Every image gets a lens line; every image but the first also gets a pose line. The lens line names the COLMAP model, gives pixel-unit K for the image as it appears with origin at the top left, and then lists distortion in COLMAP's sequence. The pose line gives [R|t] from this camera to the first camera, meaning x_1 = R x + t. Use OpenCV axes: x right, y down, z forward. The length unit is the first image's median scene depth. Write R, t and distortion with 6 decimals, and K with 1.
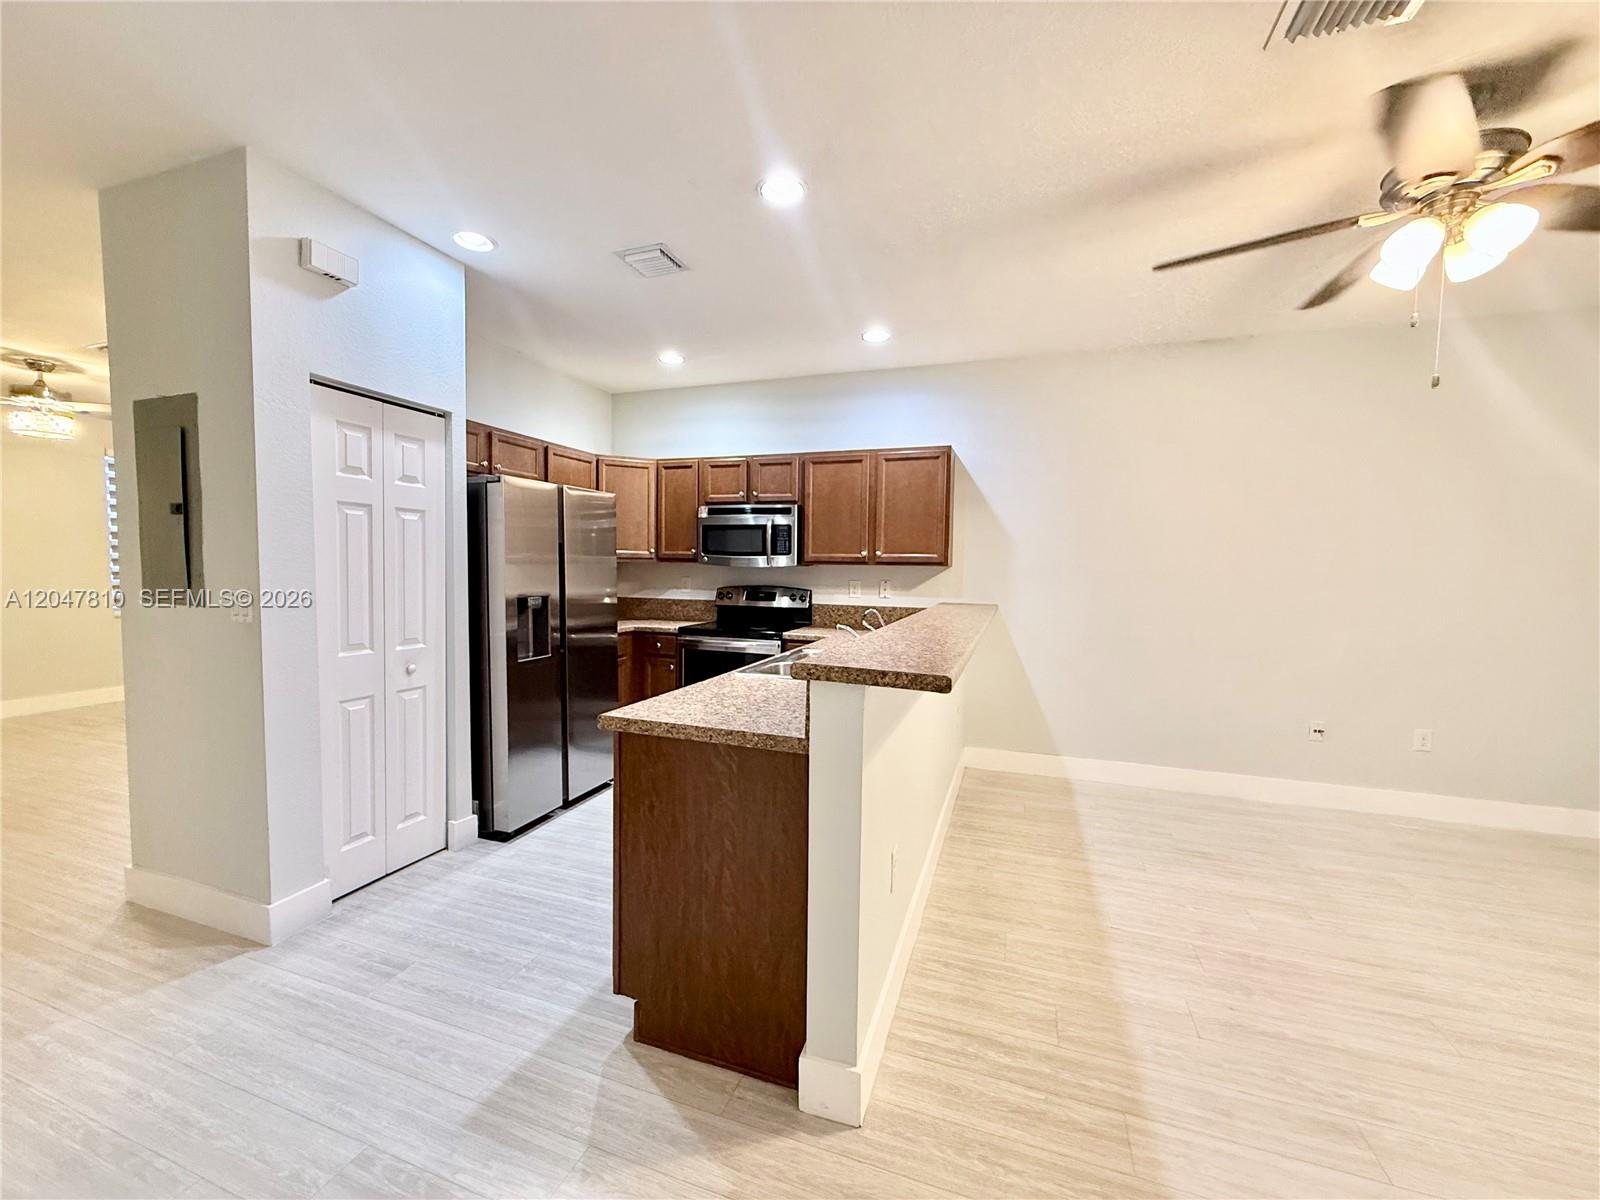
lens RADIAL K [[640.5, 0, 800.9], [0, 640.5, 596.1], [0, 0, 1]] dist [0.000607, 0.000061]
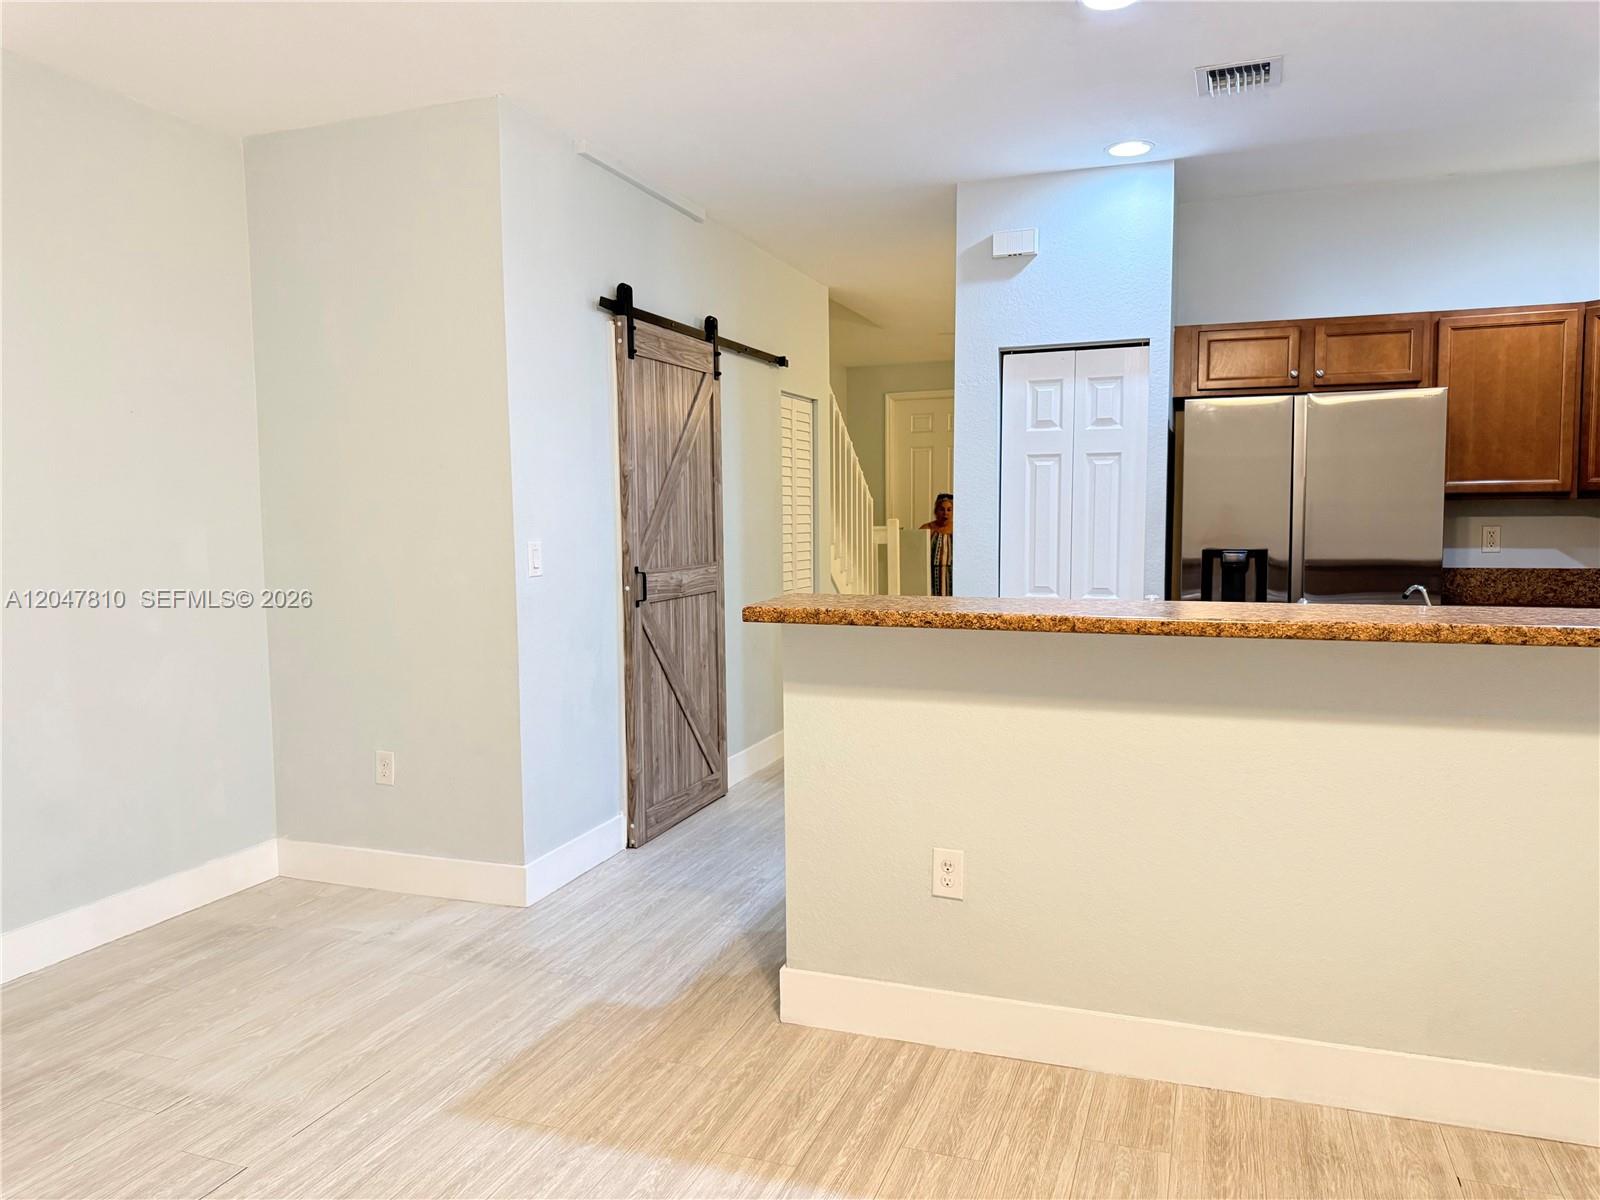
lens RADIAL K [[1123.0, 0, 800.4], [0, 1123.0, 602.2], [0, 0, 1]] dist [0.001409, -0.001925]
pose [[-0.009362, 0.067587, -0.997669, 1.293614], [-0.037867, 0.996974, 0.067895, -0.012585], [0.999239, 0.038415, -0.006774, 0.671599]]
